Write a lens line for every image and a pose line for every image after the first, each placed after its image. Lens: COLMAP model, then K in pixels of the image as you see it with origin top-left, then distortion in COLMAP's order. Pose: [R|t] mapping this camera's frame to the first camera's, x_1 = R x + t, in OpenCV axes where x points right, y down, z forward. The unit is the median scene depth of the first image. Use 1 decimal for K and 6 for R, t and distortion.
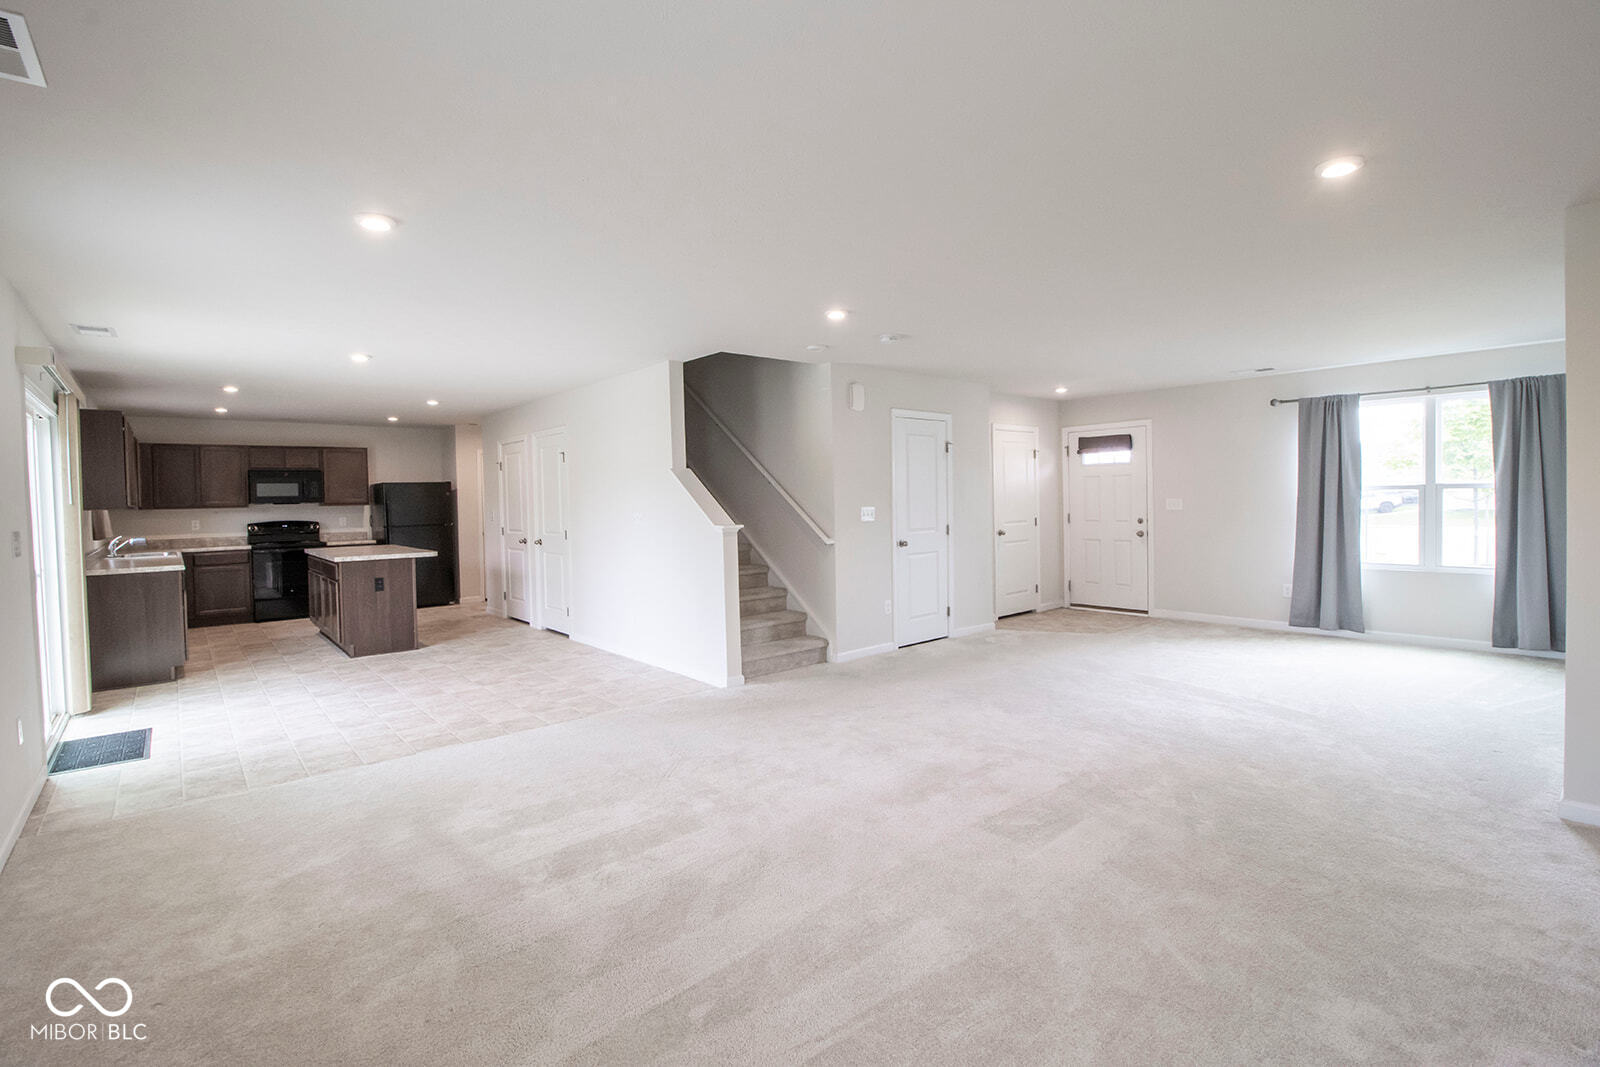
lens RADIAL K [[746.3, 0, 790.9], [0, 746.3, 529.4], [0, 0, 1]] dist [-0.003831, -0.002730]
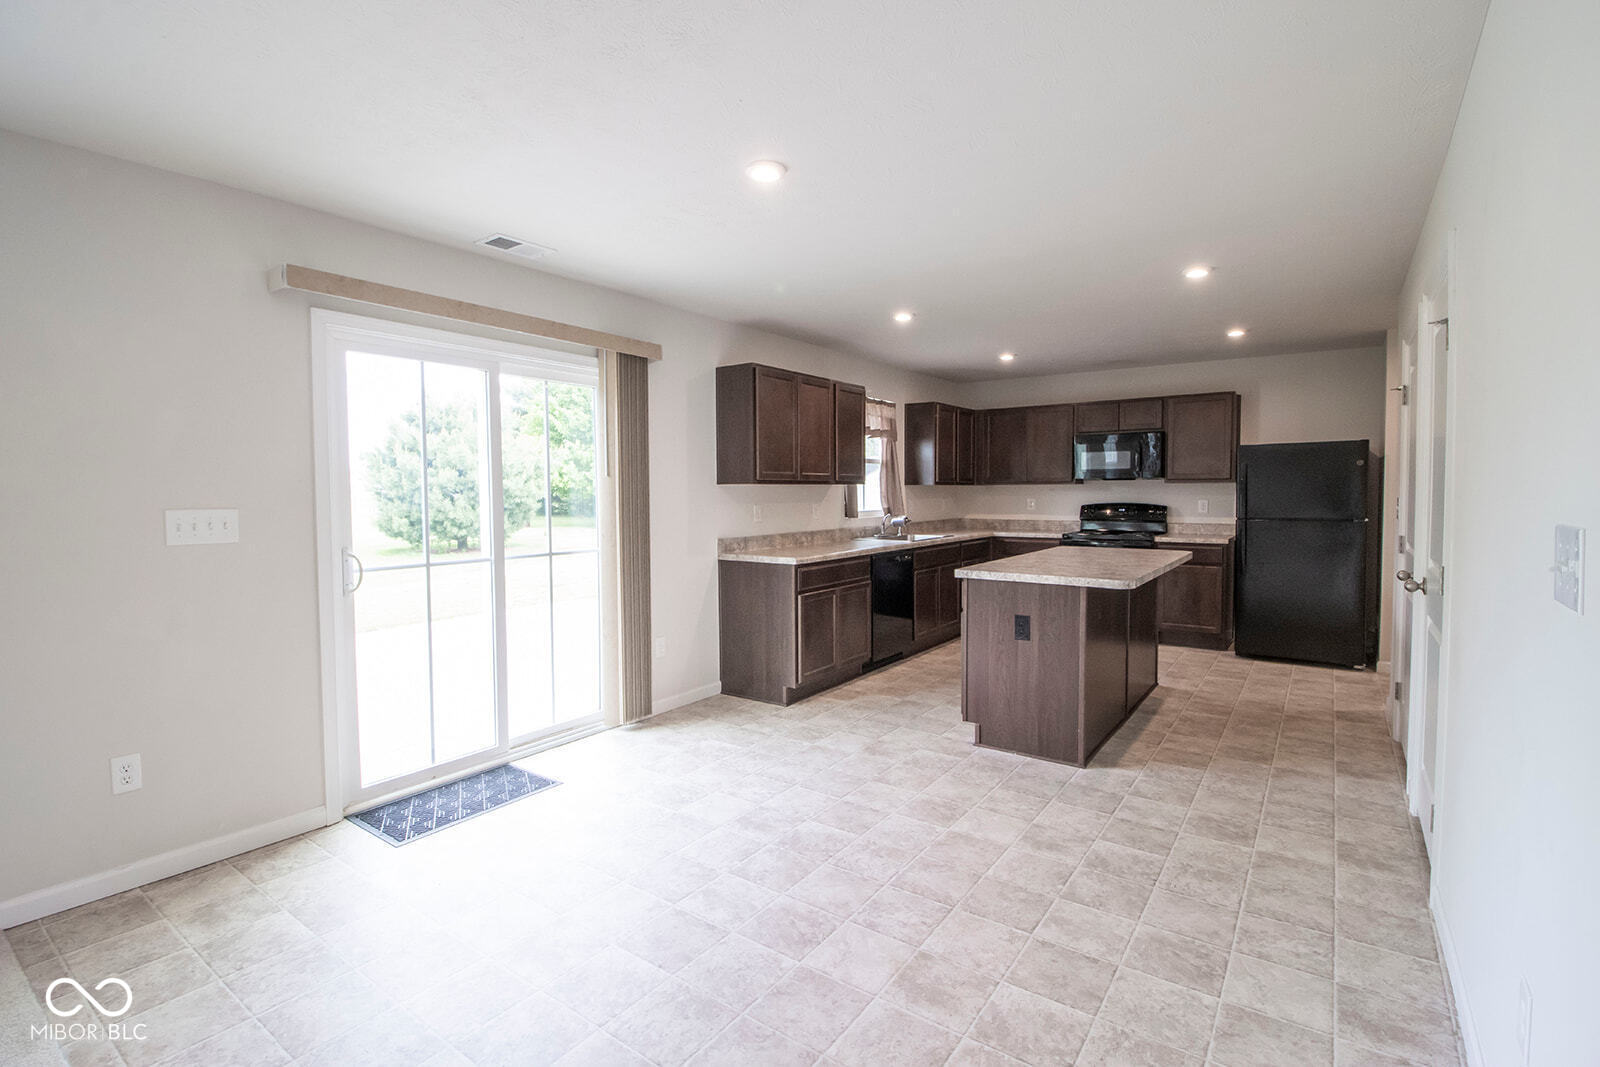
lens RADIAL K [[746.3, 0, 802.6], [0, 746.3, 521.9], [0, 0, 1]] dist [-0.003831, -0.002730]
pose [[0.257061, 0.058890, -0.964599, -0.059641], [-0.039829, 0.997939, 0.050311, -0.019472], [0.965574, 0.025486, 0.258876, 0.573125]]
